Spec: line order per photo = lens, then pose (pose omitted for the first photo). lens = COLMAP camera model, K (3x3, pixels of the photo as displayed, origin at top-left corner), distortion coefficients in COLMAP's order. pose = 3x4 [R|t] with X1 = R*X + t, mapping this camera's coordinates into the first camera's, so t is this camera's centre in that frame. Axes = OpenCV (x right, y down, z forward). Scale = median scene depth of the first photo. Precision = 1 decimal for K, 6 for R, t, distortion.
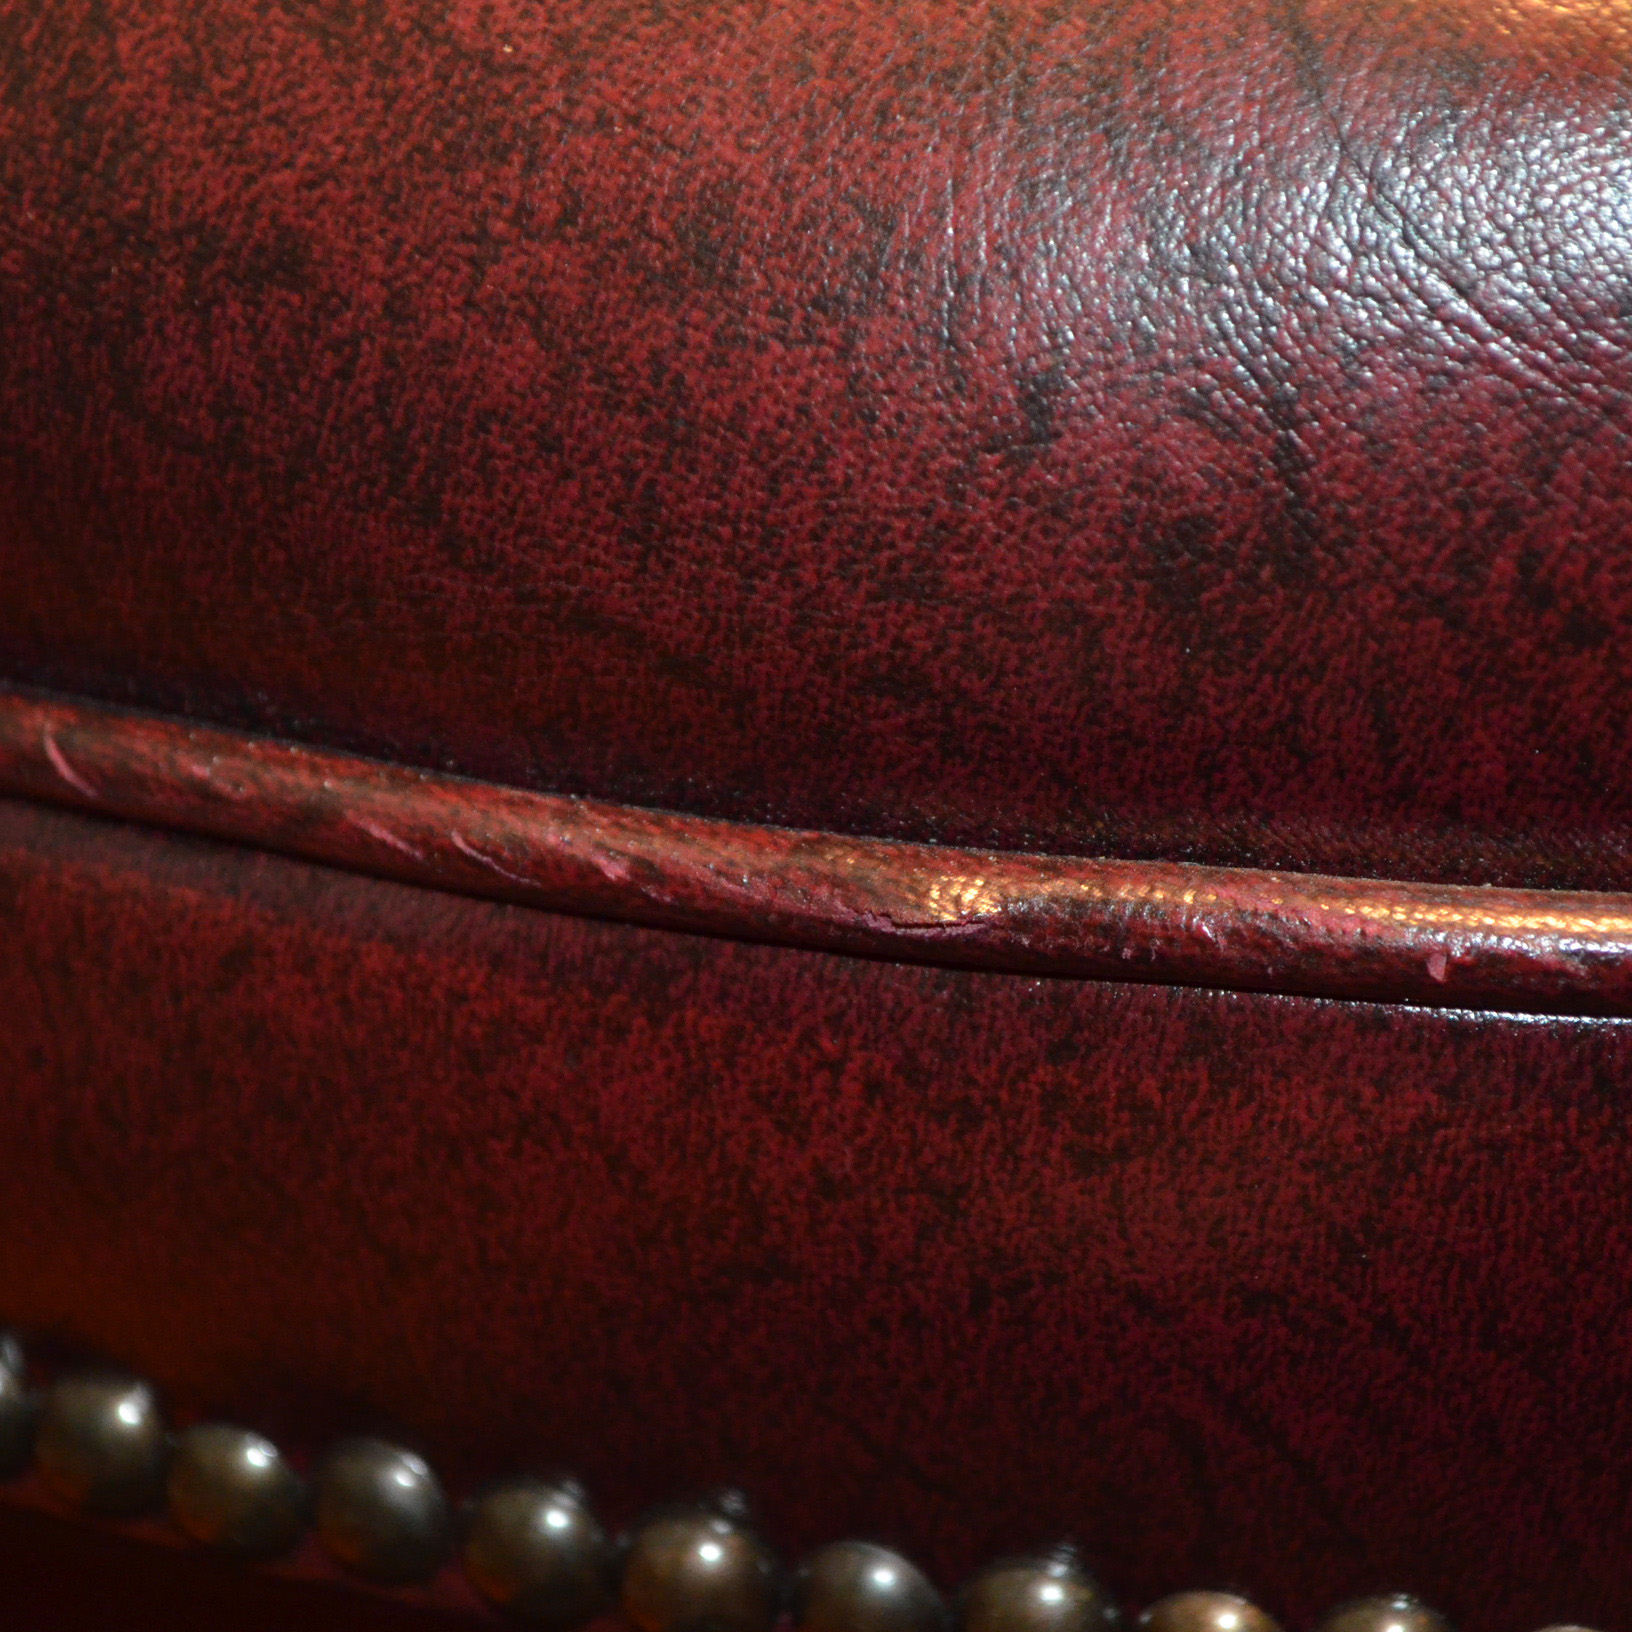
lens RADIAL K [[5328.4, 0, 815.3], [0, 5328.4, 815.6], [0, 0, 1]] dist [0.011466, 0.000000]
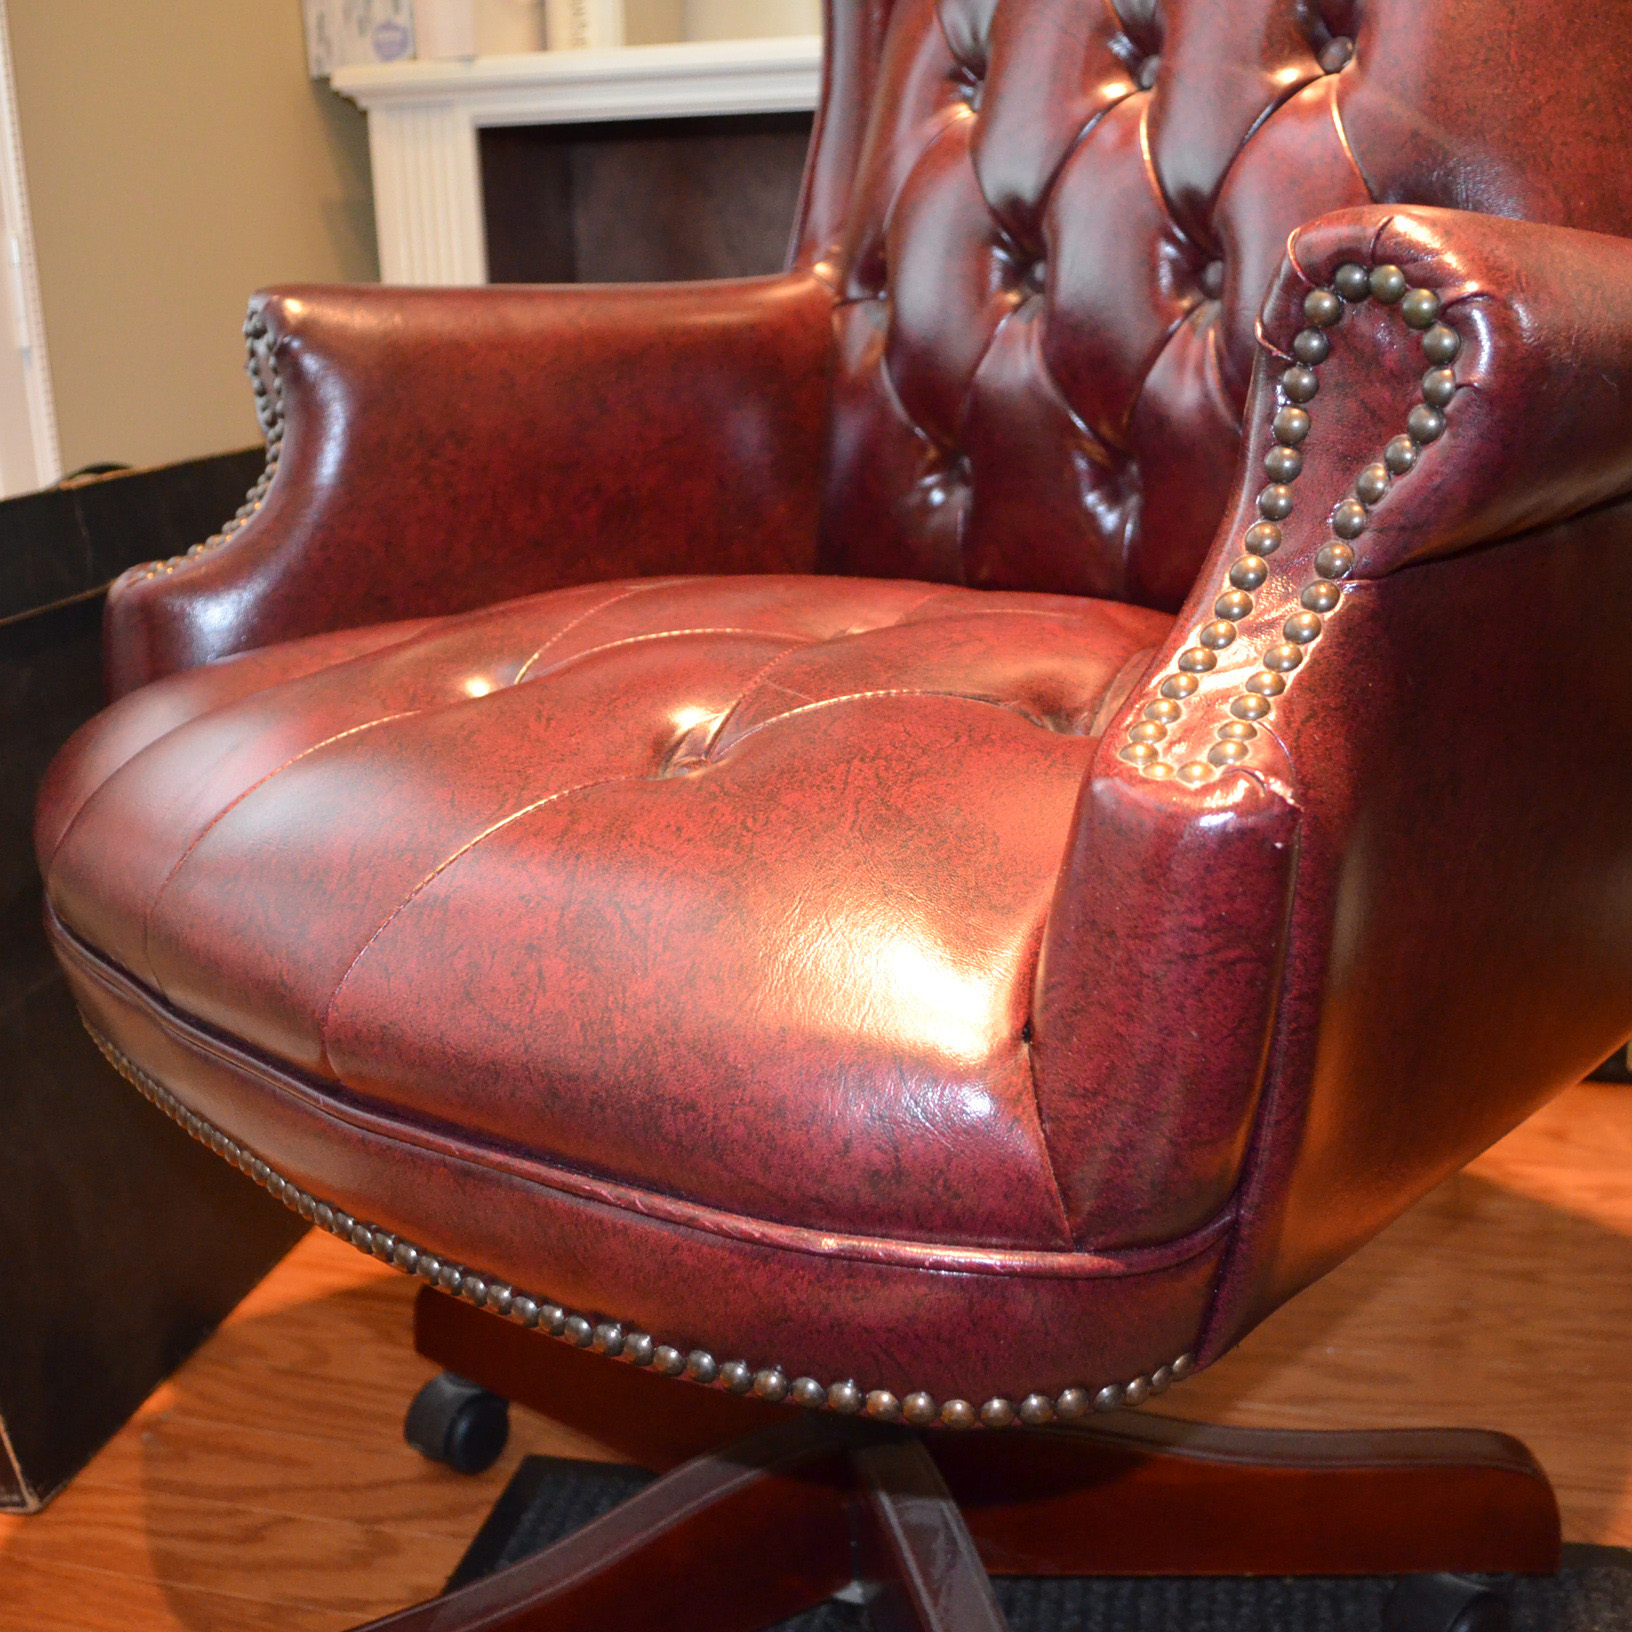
lens RADIAL K [[1927.3, 0, 818.4], [0, 1927.3, 813.7], [0, 0, 1]] dist [-0.085056, 0.000000]
pose [[0.999669, 0.025087, -0.005625, 0.017354], [-0.025598, 0.991577, -0.126963, -0.147033], [0.002393, 0.127065, 0.991891, -0.750157]]
